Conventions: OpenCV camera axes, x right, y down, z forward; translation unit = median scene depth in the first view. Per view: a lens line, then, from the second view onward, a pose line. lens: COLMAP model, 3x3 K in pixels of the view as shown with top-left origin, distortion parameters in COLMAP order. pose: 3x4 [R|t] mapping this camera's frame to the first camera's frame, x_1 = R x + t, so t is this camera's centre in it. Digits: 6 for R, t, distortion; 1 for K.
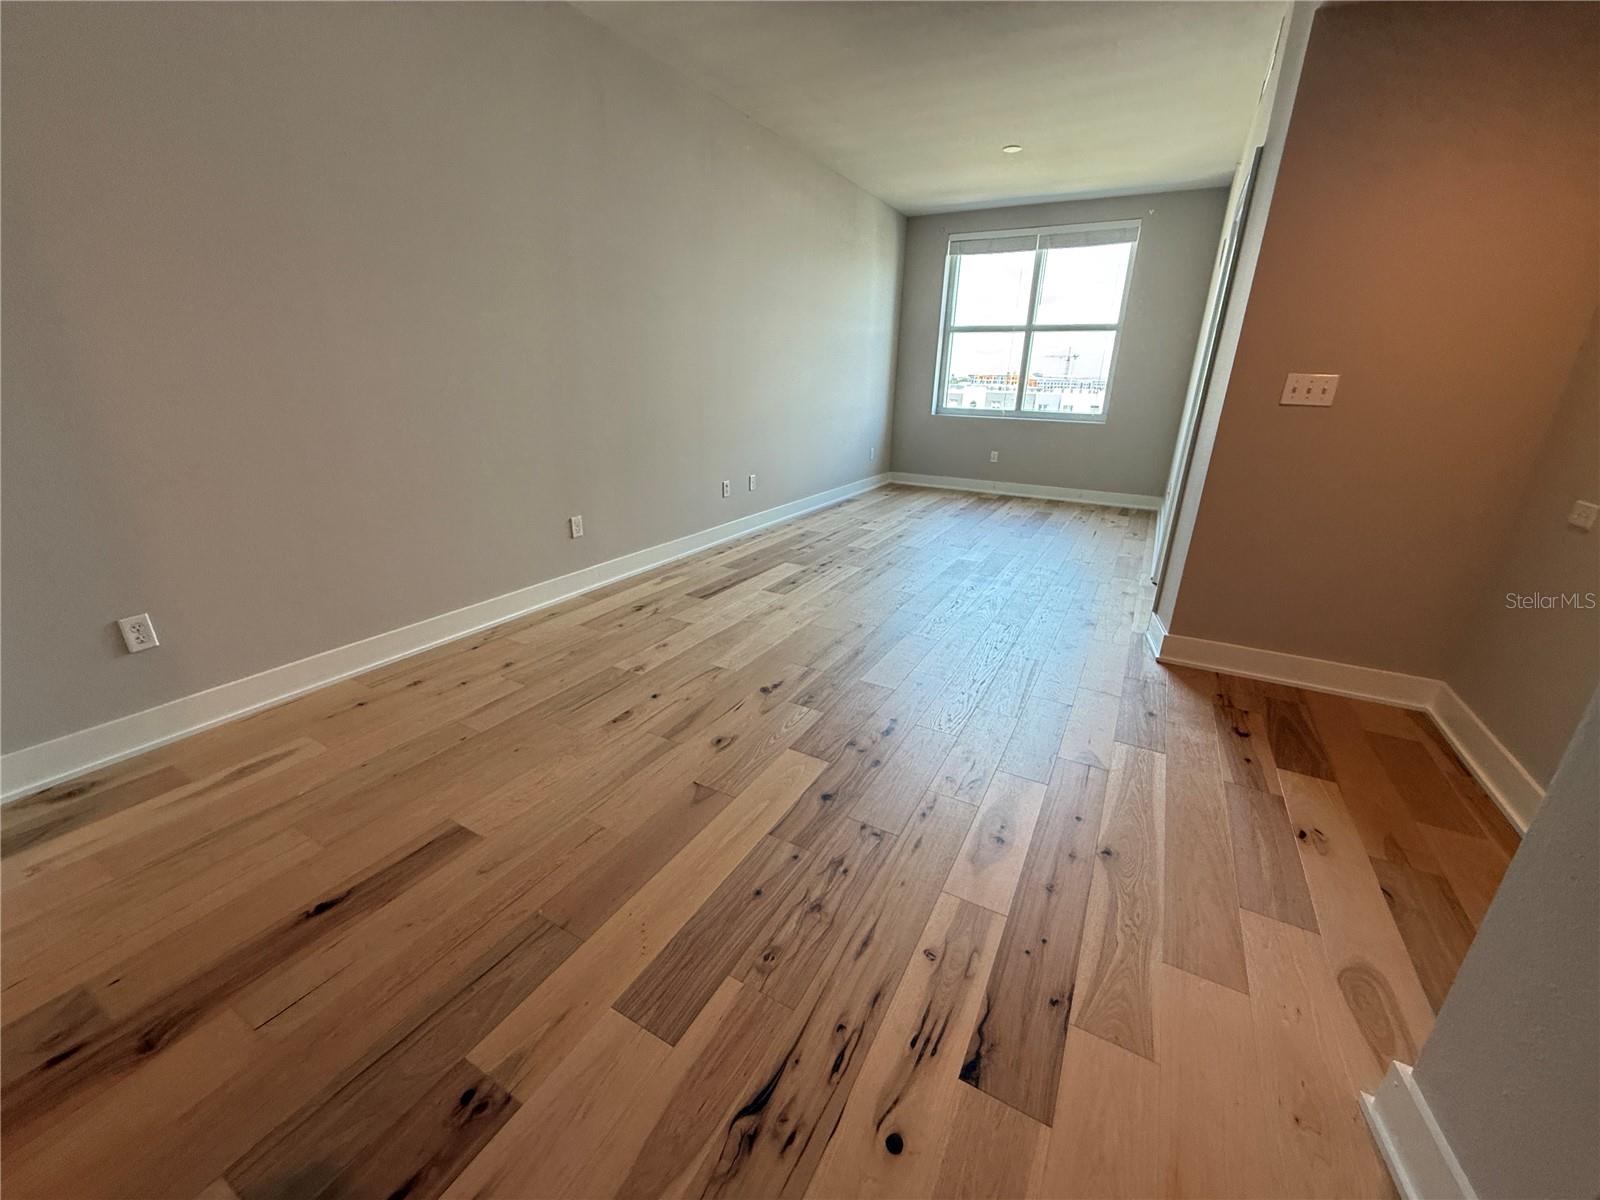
lens RADIAL K [[635.4, 0, 793.5], [0, 635.4, 600.9], [0, 0, 1]] dist [0.000204, -0.000373]
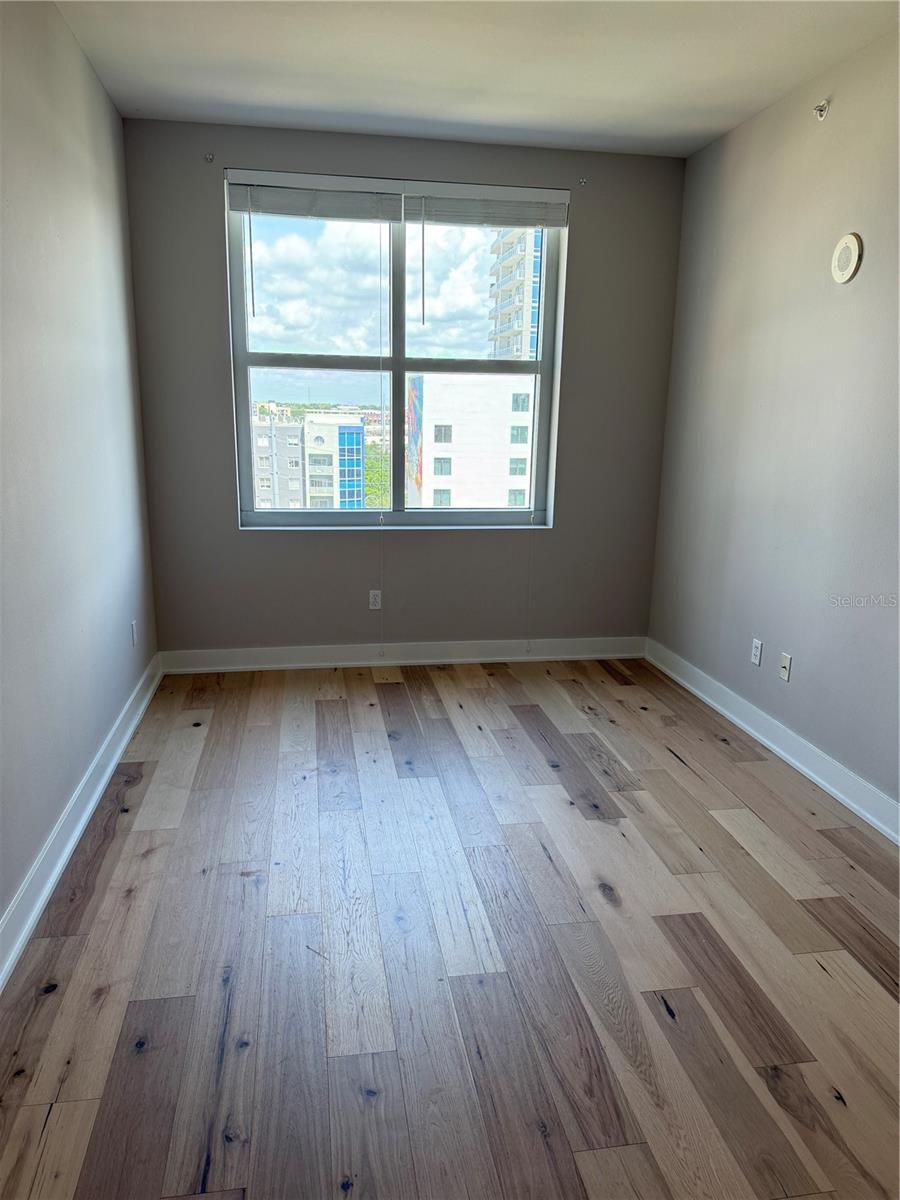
lens RADIAL K [[848.6, 0, 451.9], [0, 848.6, 598.2], [0, 0, 1]] dist [0.081187, -0.090742]
pose [[0.775021, -0.147170, 0.614559, -0.184053], [0.213298, 0.976354, -0.035180, -0.549182], [-0.594850, 0.158350, 0.788086, 1.192783]]
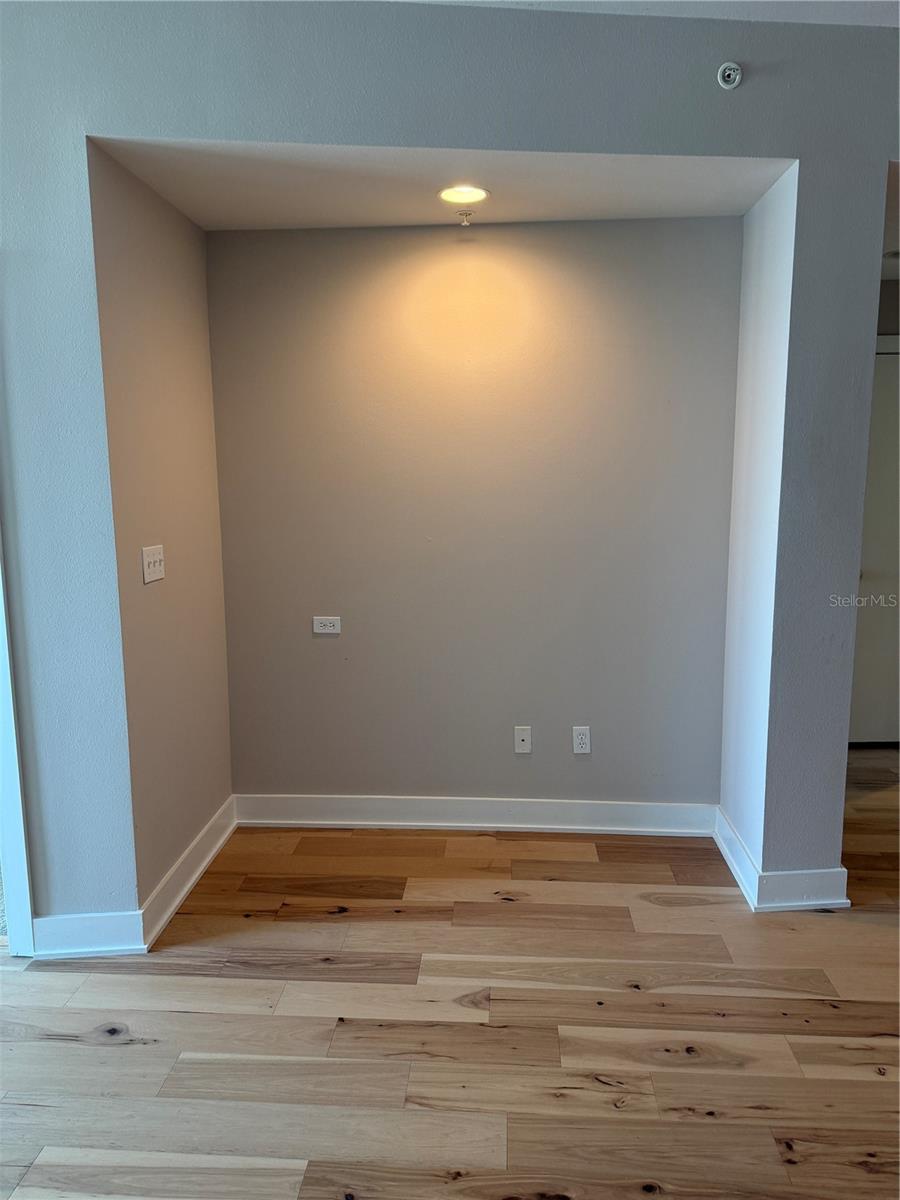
lens RADIAL K [[848.6, 0, 451.9], [0, 848.6, 598.2], [0, 0, 1]] dist [0.081187, -0.090742]
pose [[-0.428451, -0.157305, 0.889767, -0.406260], [0.302686, 0.902846, 0.305370, -0.531803], [-0.851358, 0.400156, -0.339211, 1.088316]]
